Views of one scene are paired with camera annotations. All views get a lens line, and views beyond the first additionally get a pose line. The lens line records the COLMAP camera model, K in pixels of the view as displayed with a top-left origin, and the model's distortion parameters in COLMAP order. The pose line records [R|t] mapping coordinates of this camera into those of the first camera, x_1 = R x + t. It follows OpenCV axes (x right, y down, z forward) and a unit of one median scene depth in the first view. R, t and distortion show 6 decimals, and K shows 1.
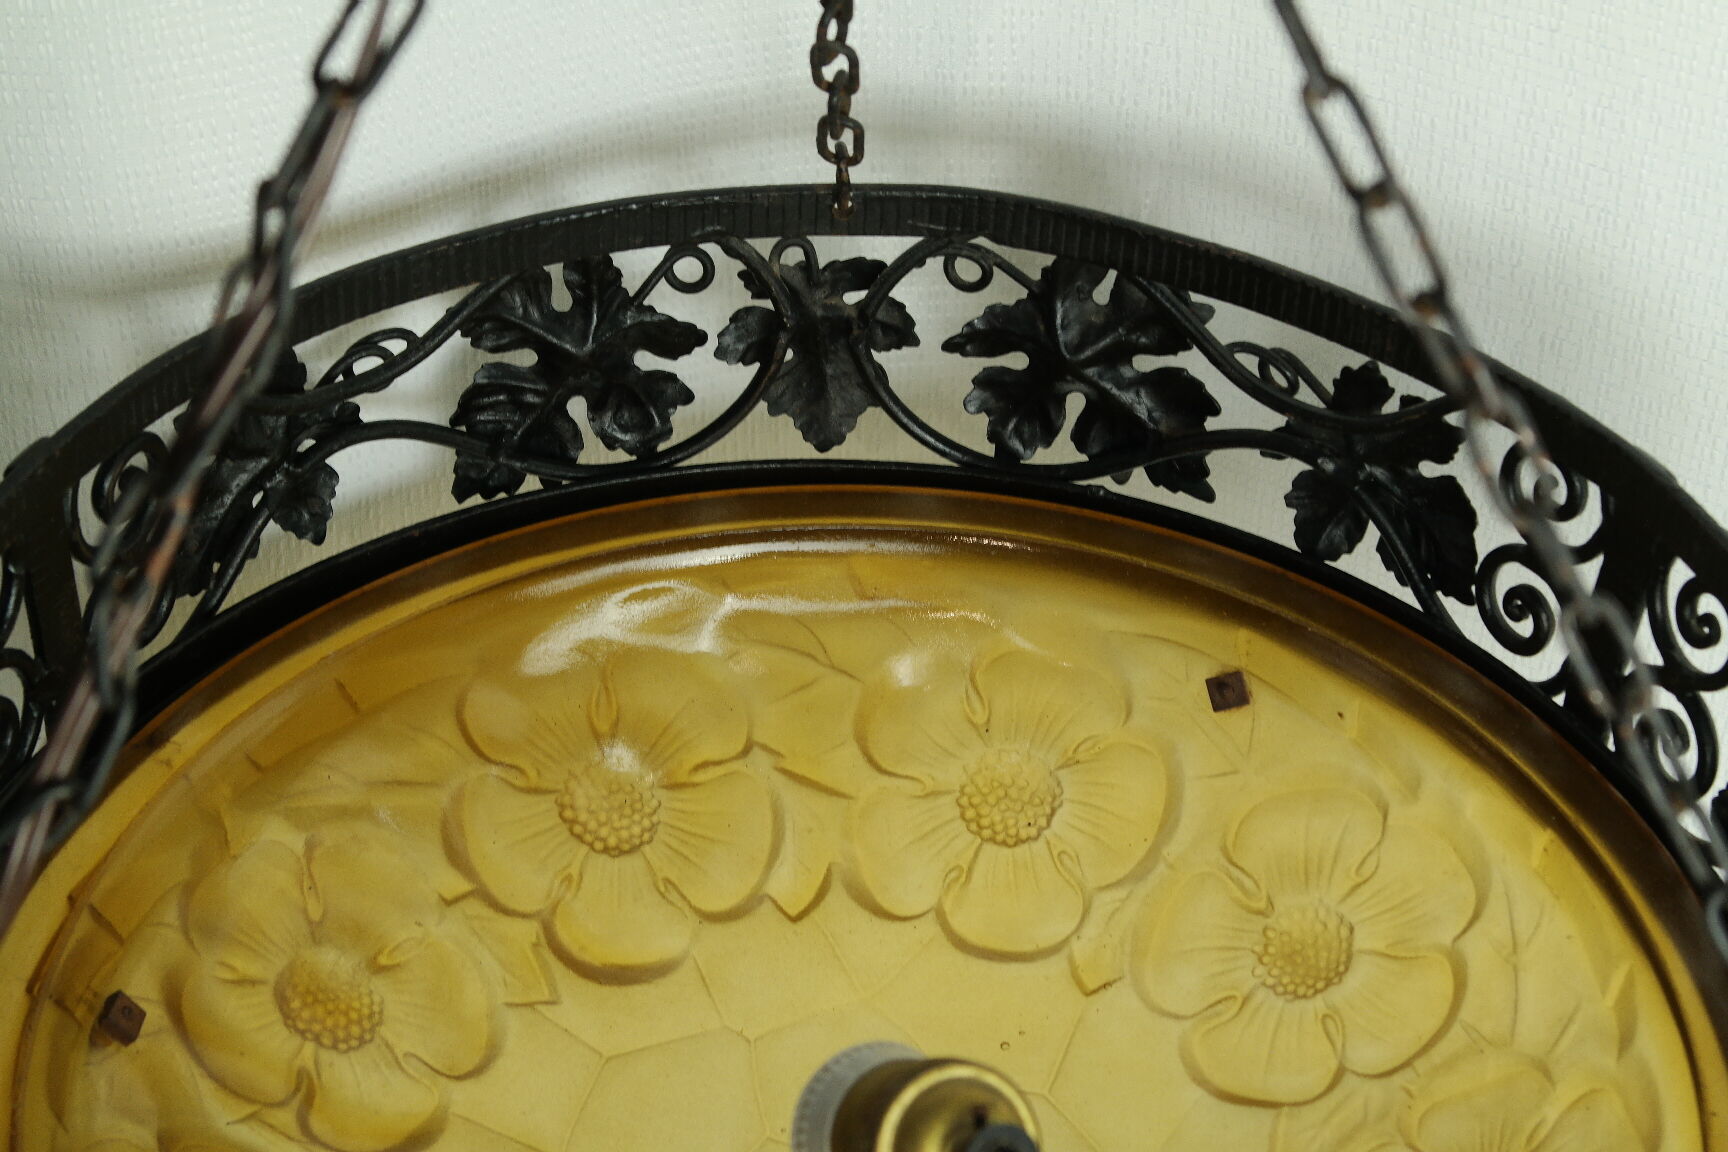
lens RADIAL K [[3467.7, 0, 833.0], [0, 3467.7, 532.7], [0, 0, 1]] dist [0.045742, 0.000000]
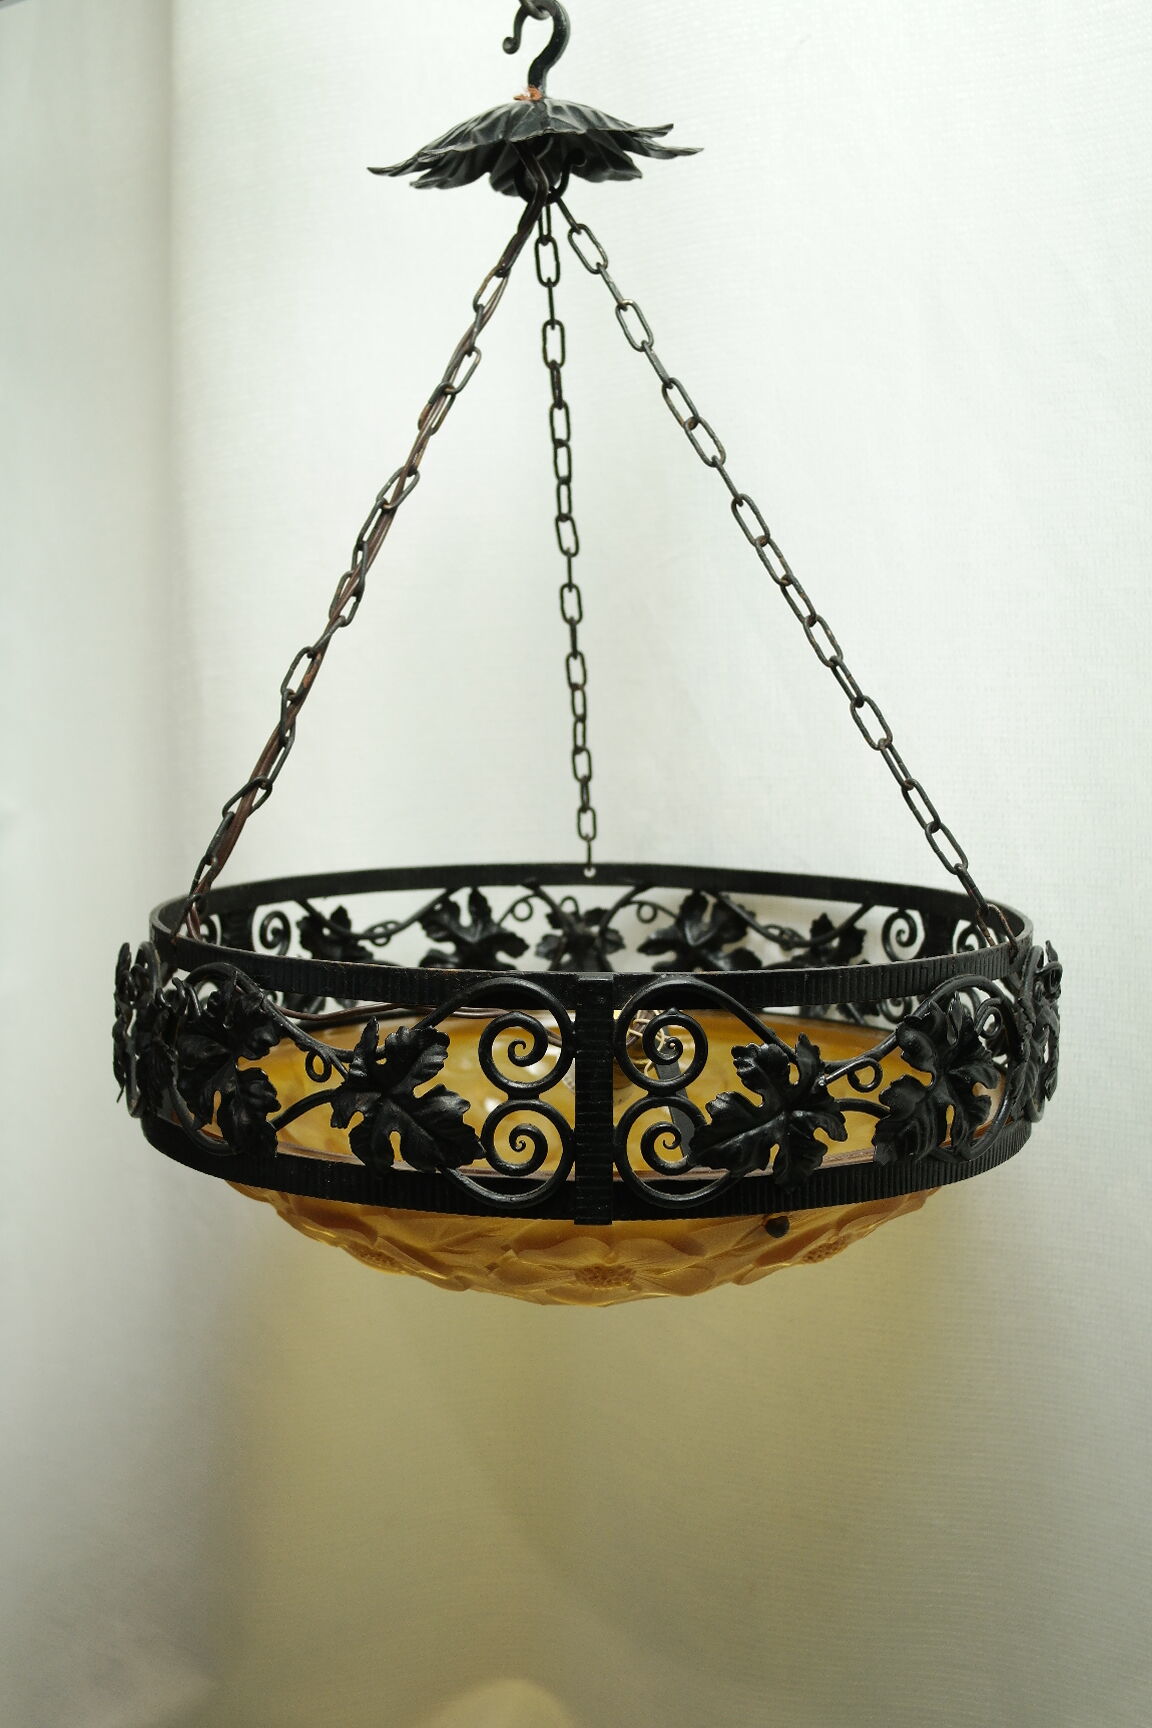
lens RADIAL K [[2125.9, 0, 574.1], [0, 2125.9, 860.2], [0, 0, 1]] dist [-0.050366, 0.000000]
pose [[0.999346, -0.022269, -0.028490, 0.032315], [0.003206, 0.839343, -0.543593, 0.653542], [0.036018, 0.543146, 0.838865, -0.173711]]
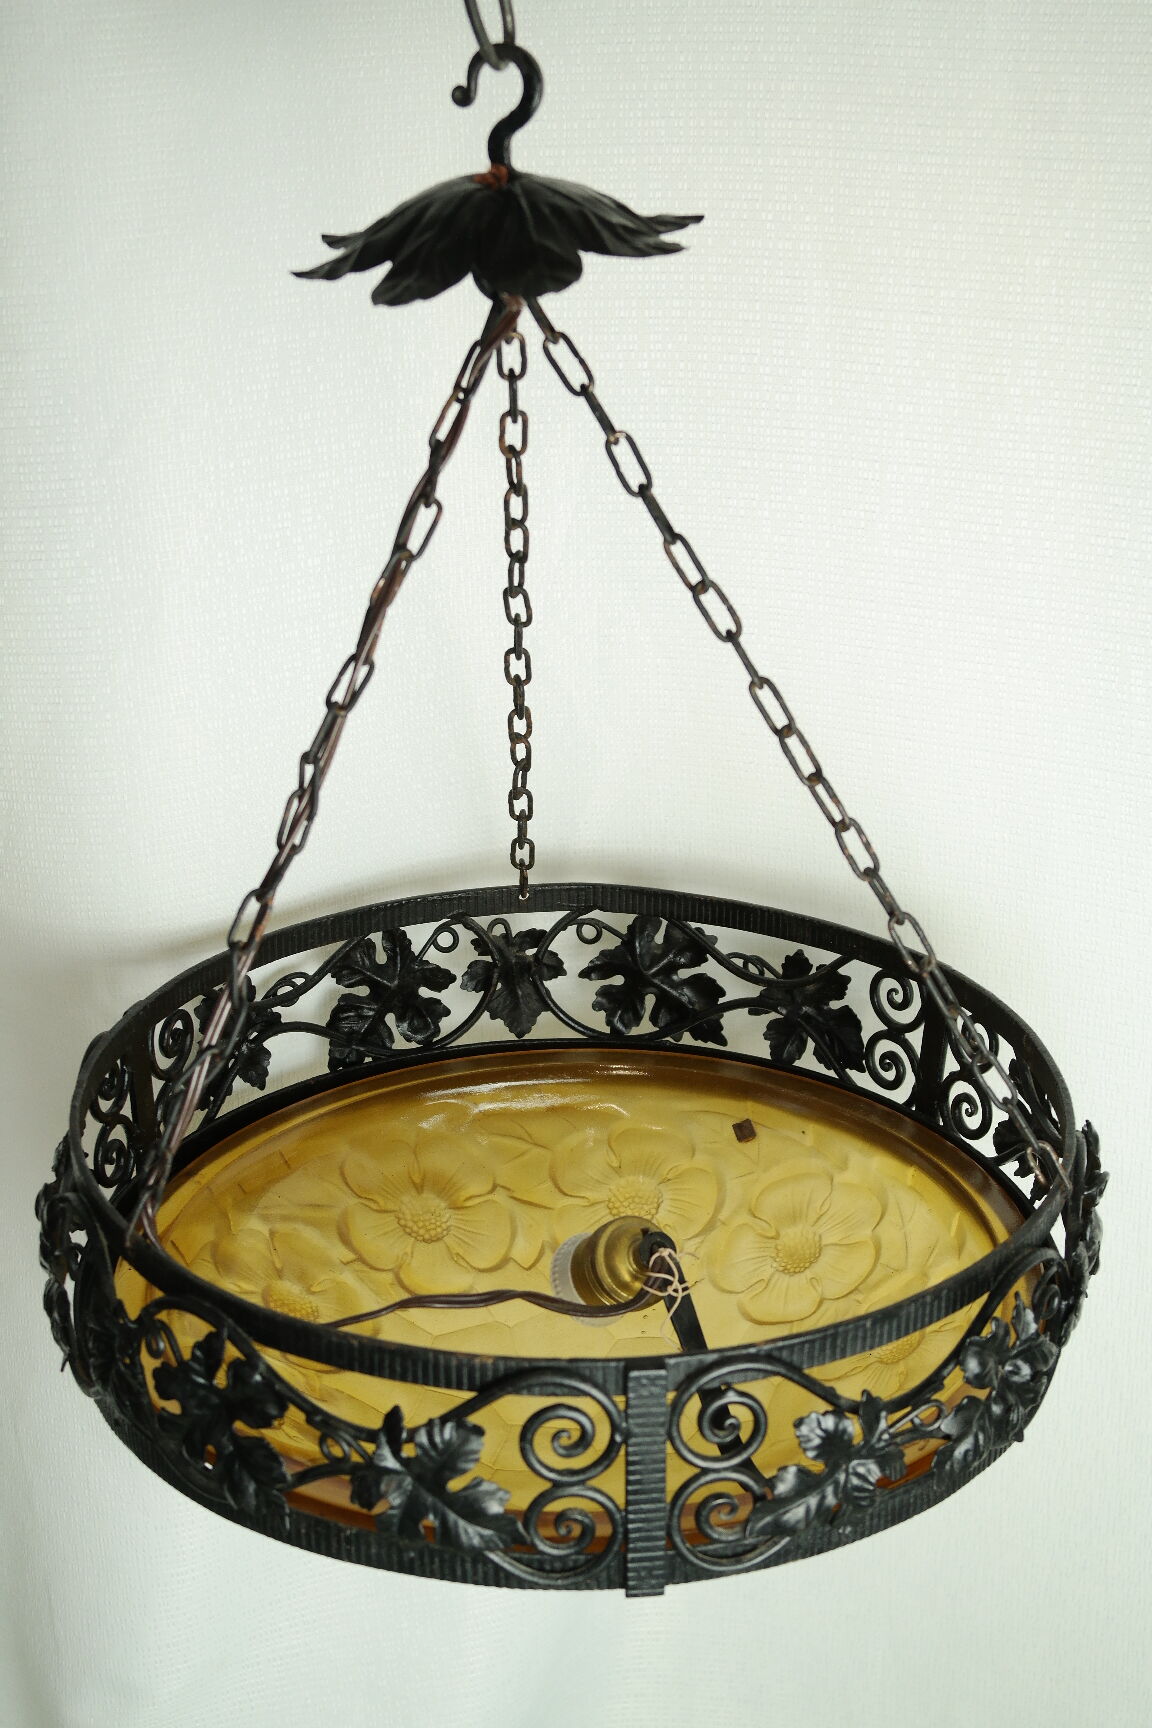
lens RADIAL K [[2541.7, 0, 581.4], [0, 2541.7, 862.4], [0, 0, 1]] dist [-0.129769, 0.000000]
pose [[0.994839, -0.065393, 0.077580, -0.074043], [0.084263, 0.958406, -0.272685, 0.278088], [-0.056522, 0.277815, 0.958970, -0.375141]]
